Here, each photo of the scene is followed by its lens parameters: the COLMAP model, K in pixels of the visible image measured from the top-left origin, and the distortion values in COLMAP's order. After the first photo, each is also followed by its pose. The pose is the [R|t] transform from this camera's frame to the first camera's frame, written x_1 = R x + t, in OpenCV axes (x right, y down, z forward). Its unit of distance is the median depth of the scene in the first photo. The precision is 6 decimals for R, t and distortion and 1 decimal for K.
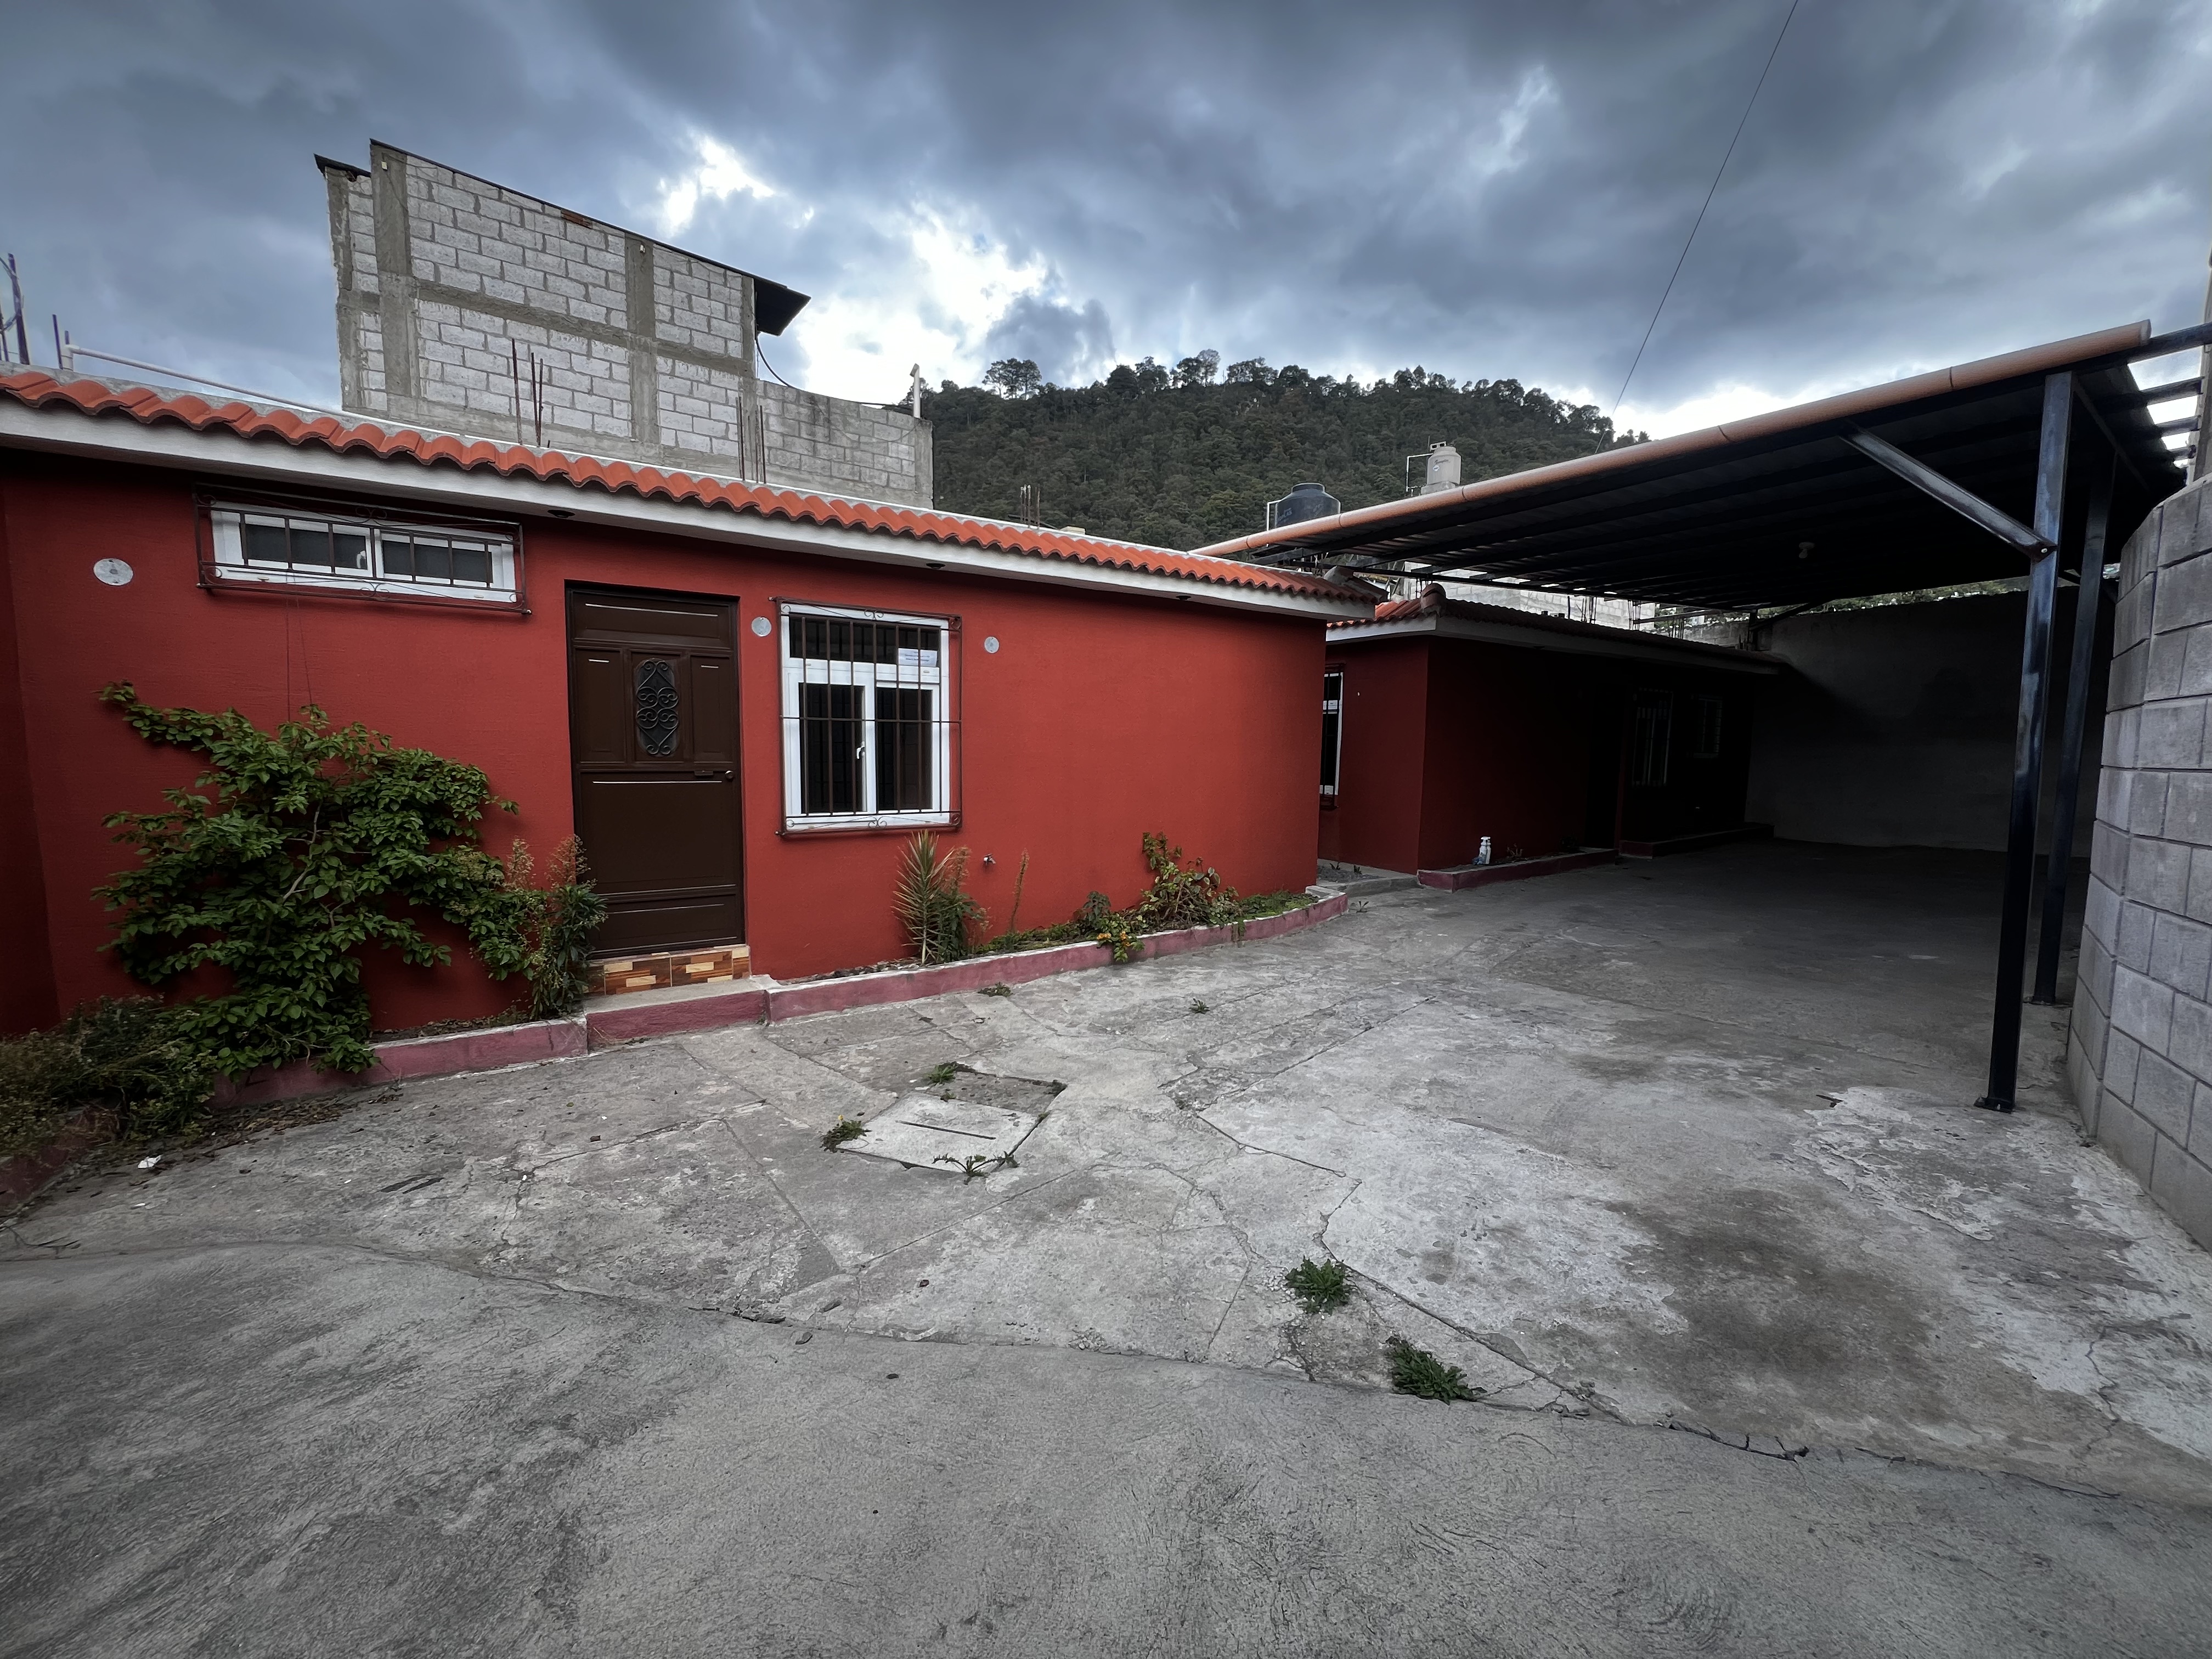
lens RADIAL K [[881.5, 0, 1102.6], [0, 881.5, 828.2], [0, 0, 1]] dist [0.000628, 0.000276]
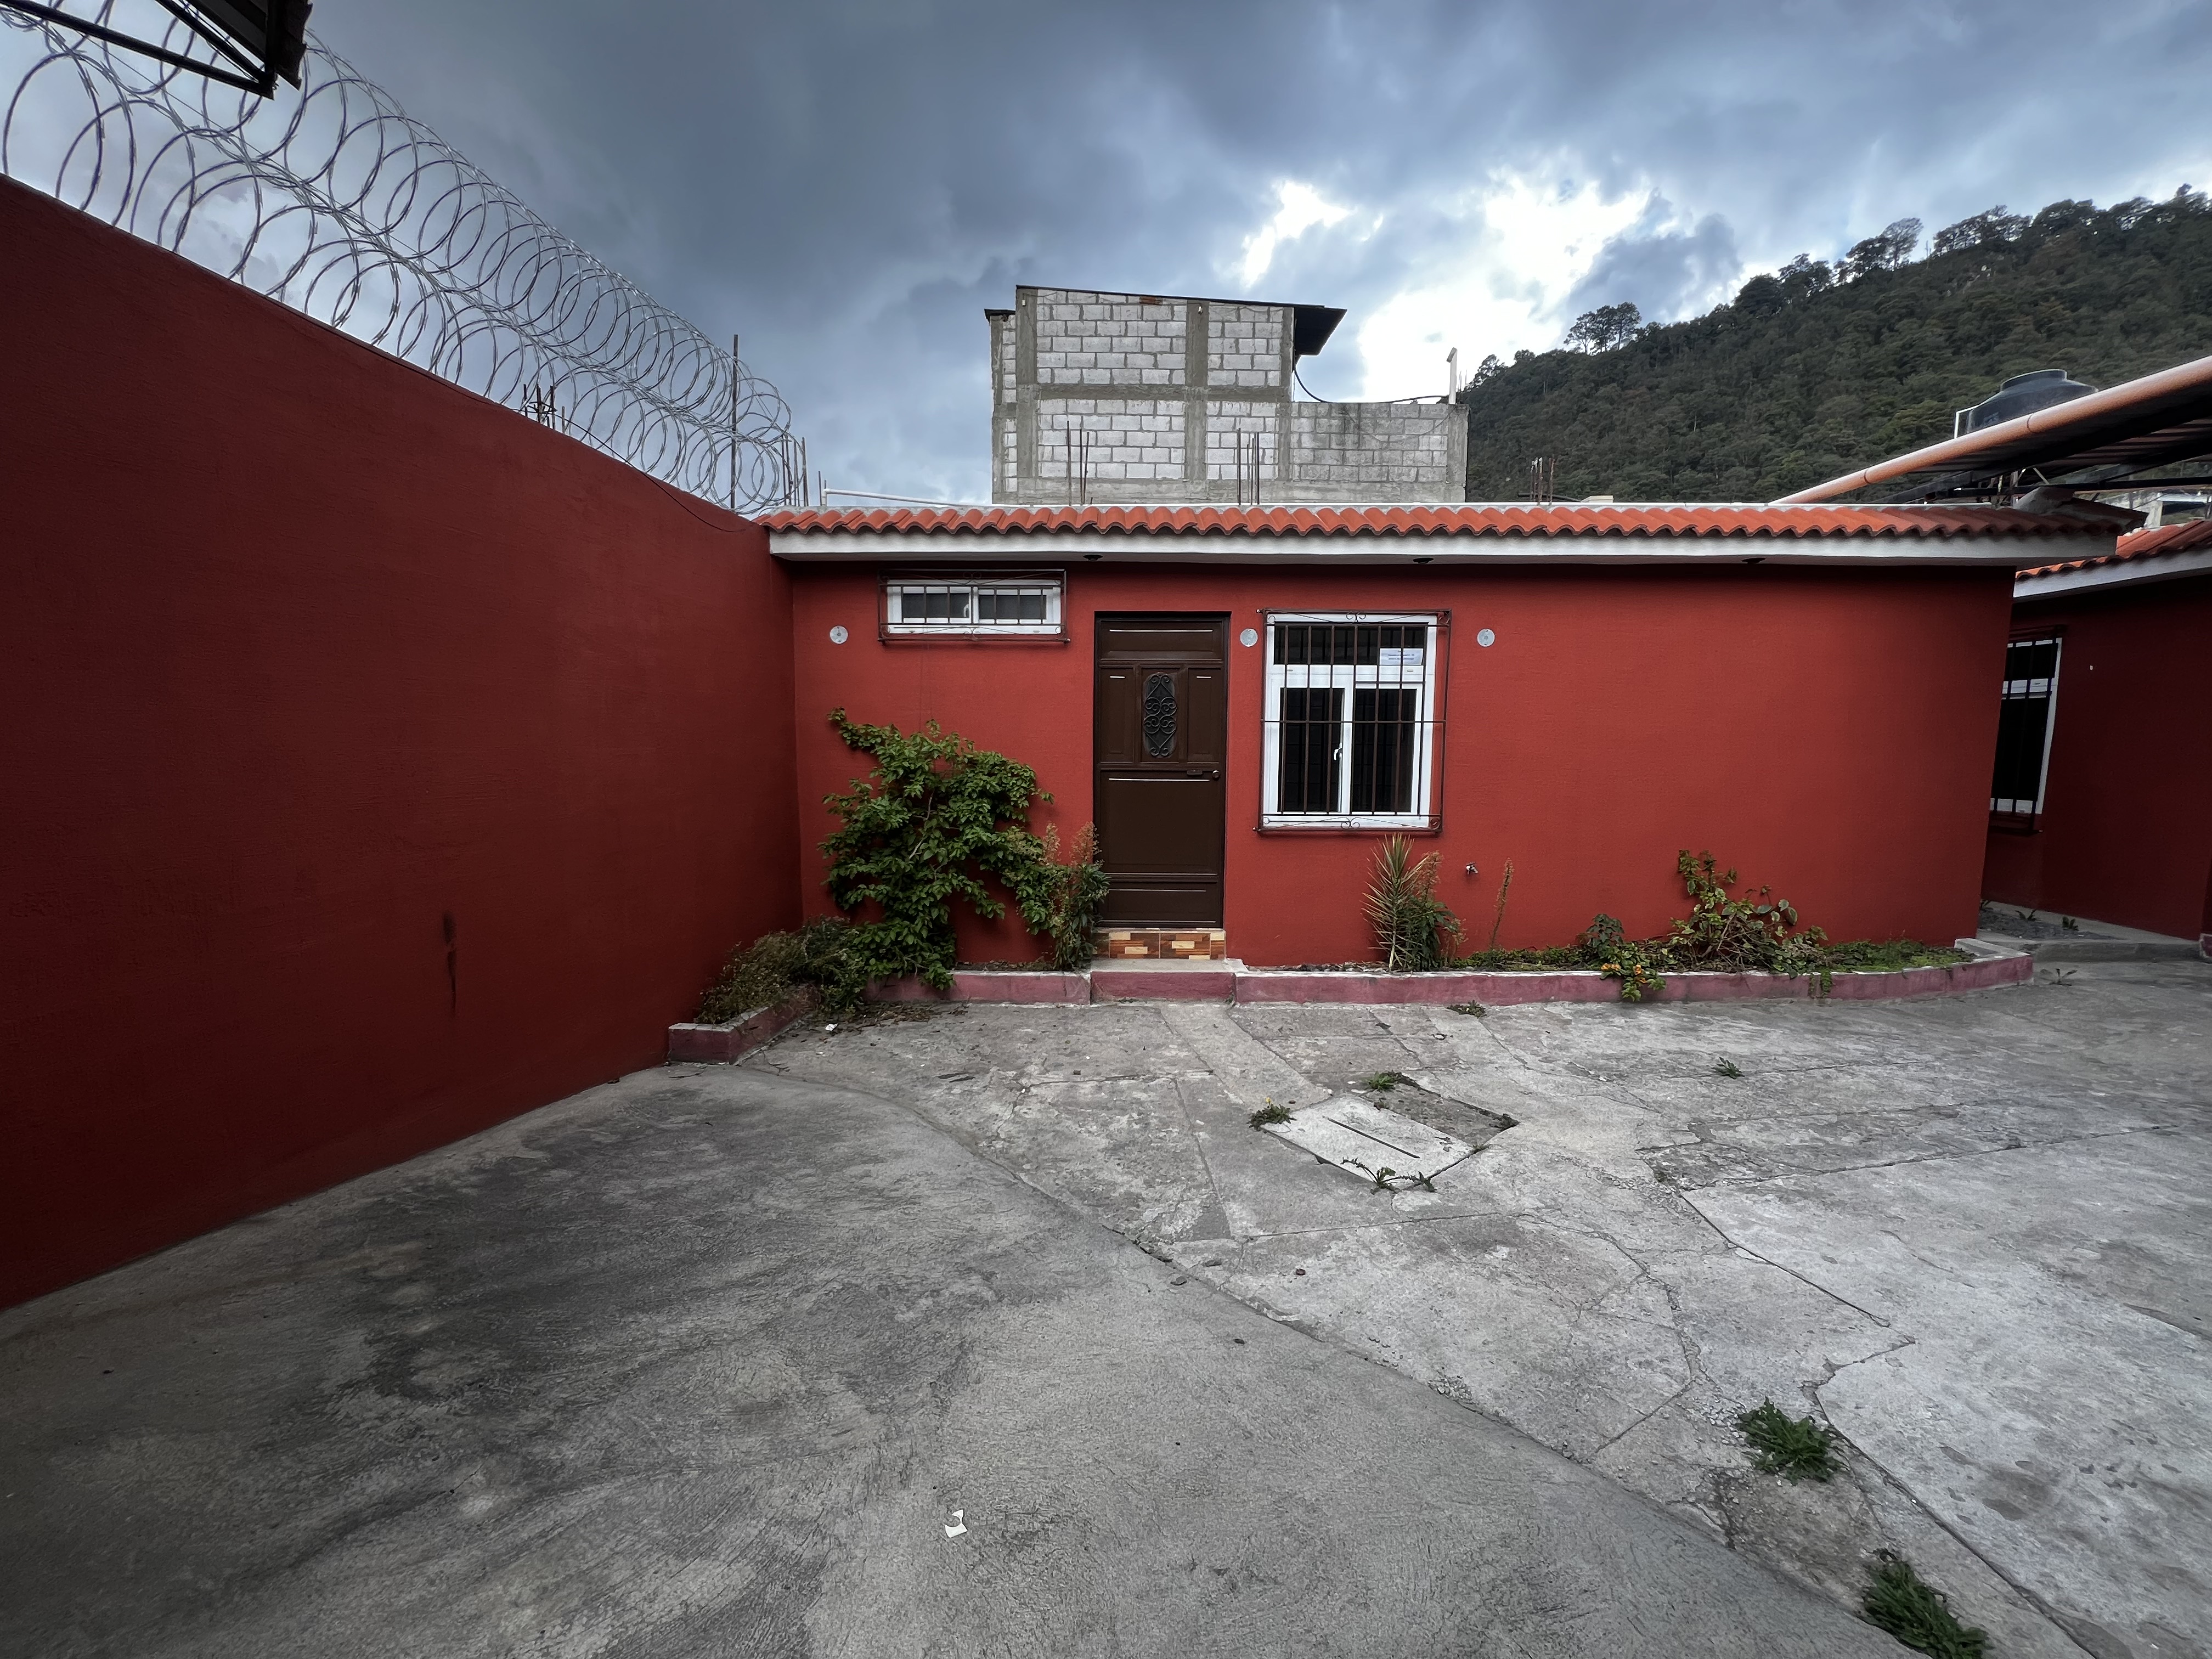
lens RADIAL K [[881.5, 0, 1102.6], [0, 881.5, 828.2], [0, 0, 1]] dist [0.000628, 0.000276]
pose [[0.826577, 0.046100, -0.560932, 0.082988], [-0.047441, 0.998800, 0.012178, 0.000210], [0.560820, 0.016545, 0.827772, 0.008806]]
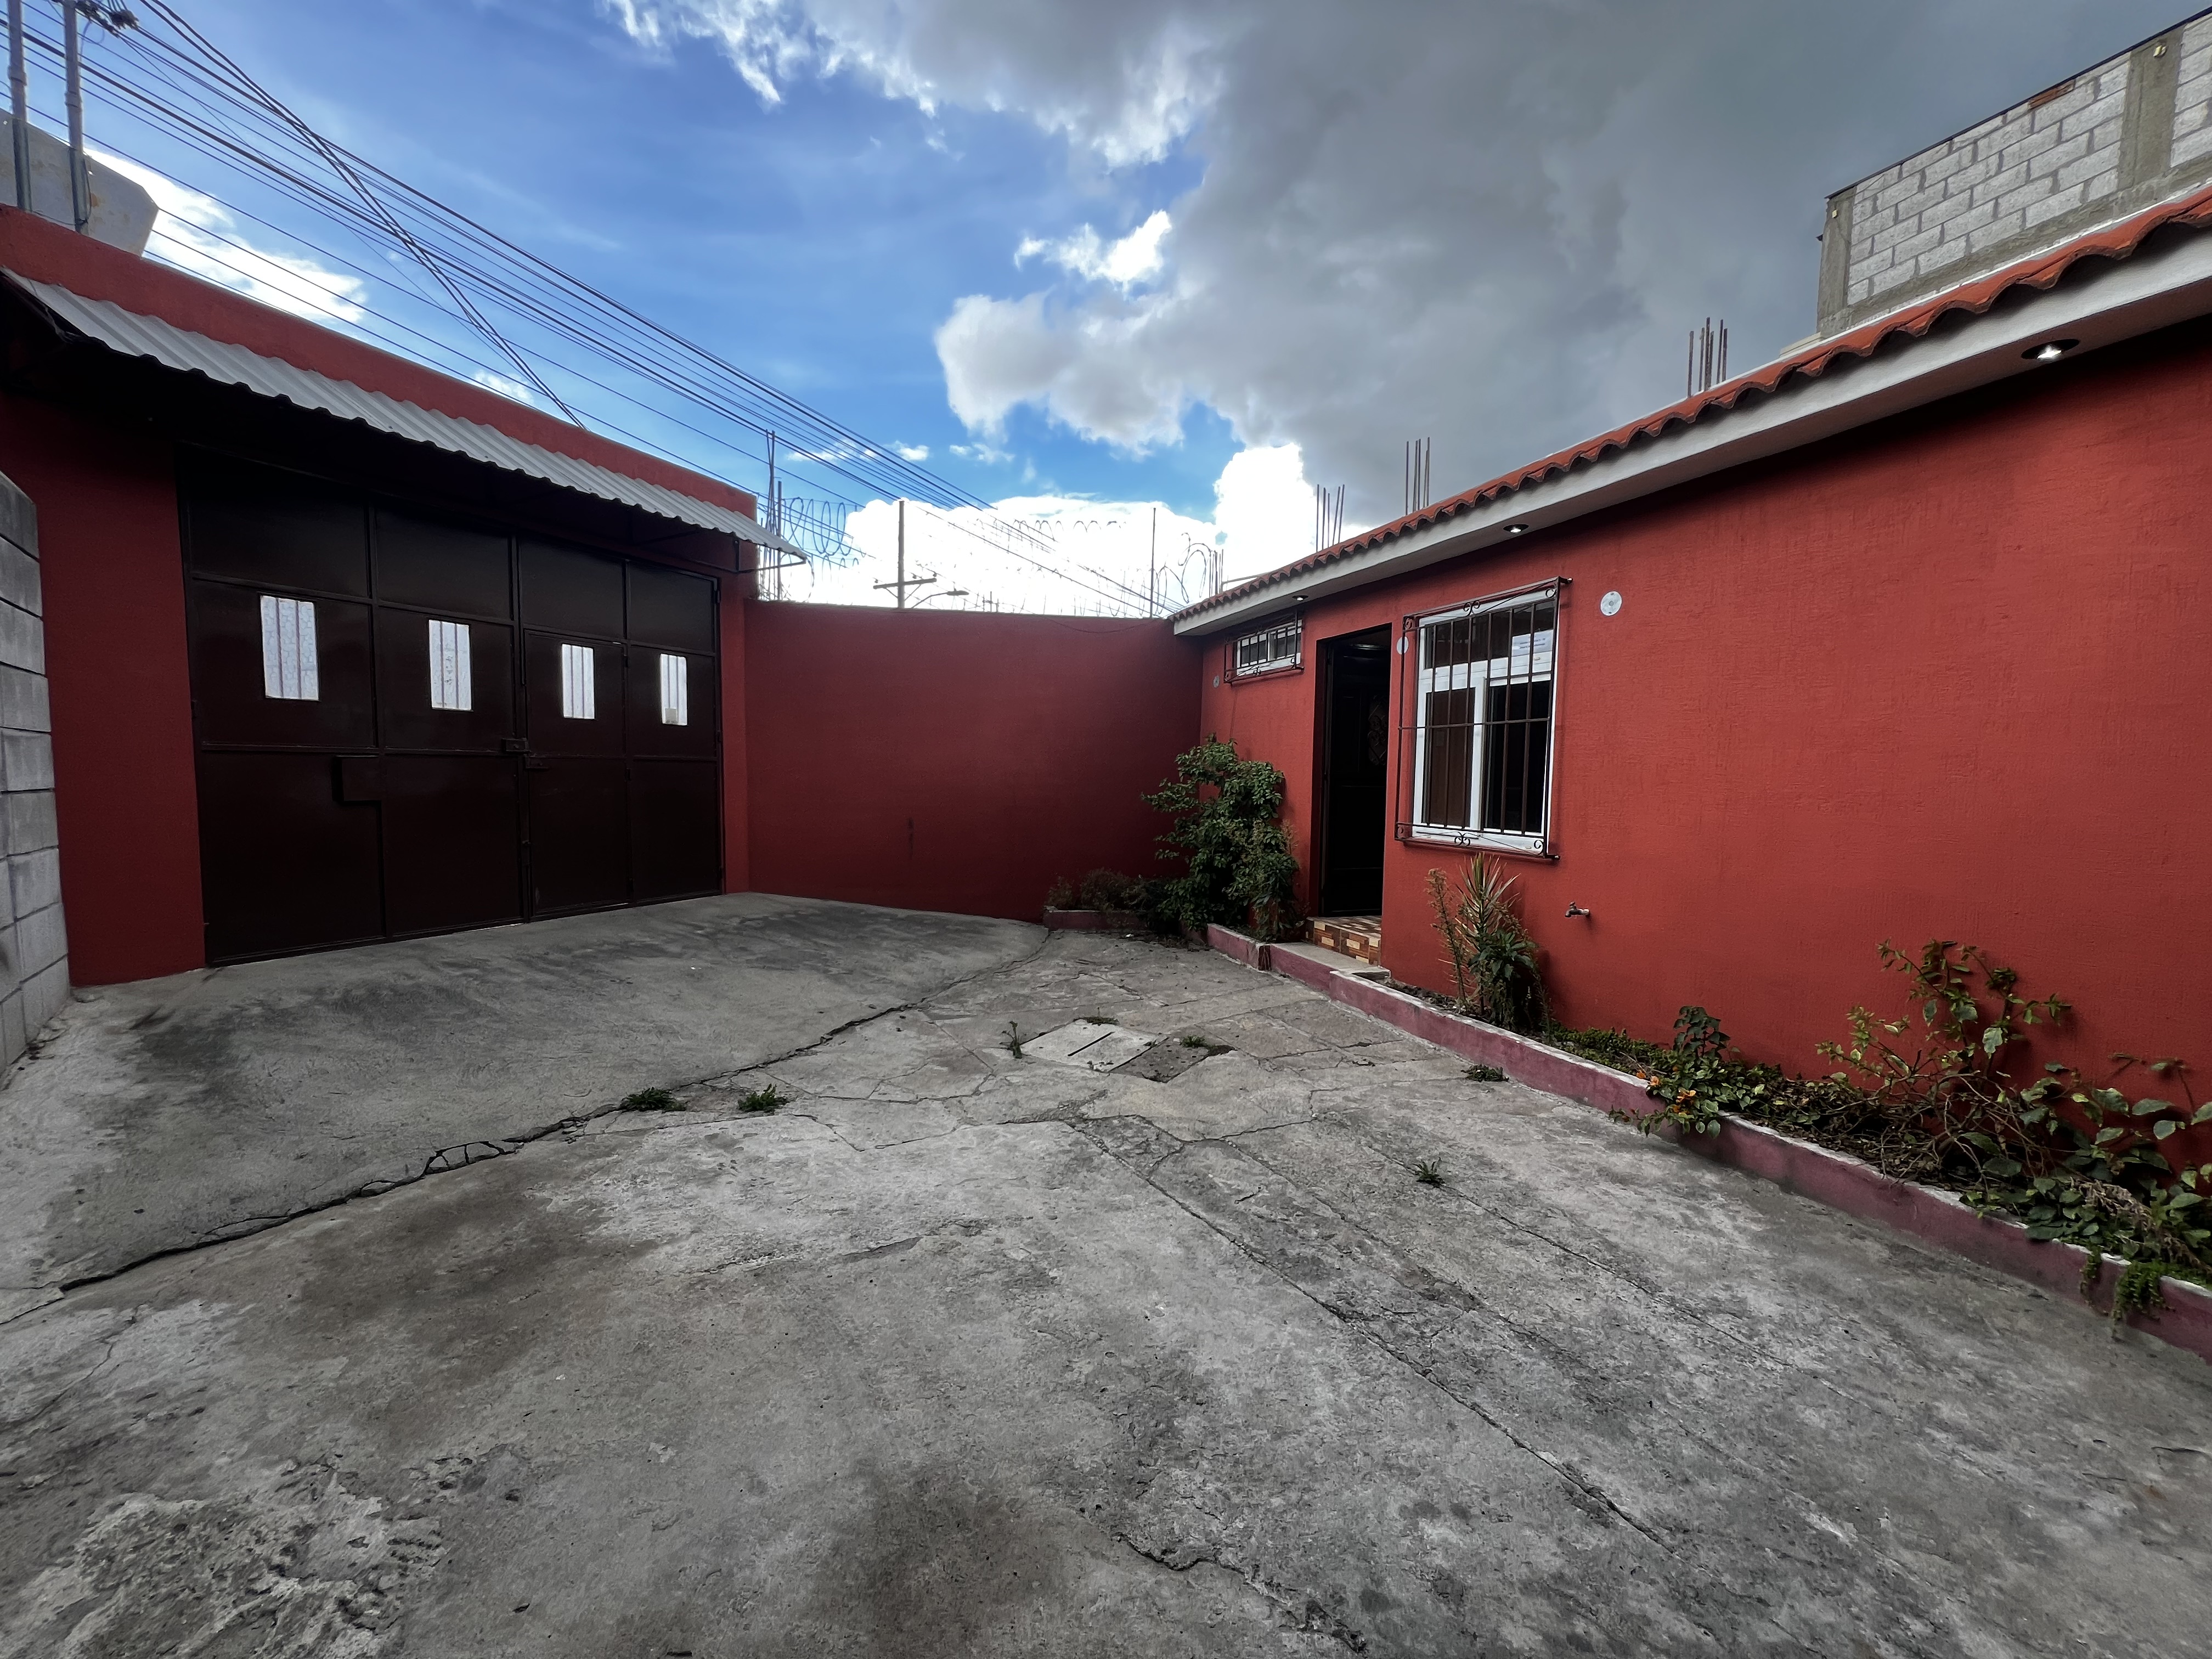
lens RADIAL K [[881.5, 0, 1102.6], [0, 881.5, 828.2], [0, 0, 1]] dist [0.000628, 0.000276]
pose [[-0.254891, 0.045693, -0.965890, 0.767247], [-0.111917, 0.990776, 0.076404, -0.049319], [0.960471, 0.127574, -0.247426, 0.955592]]
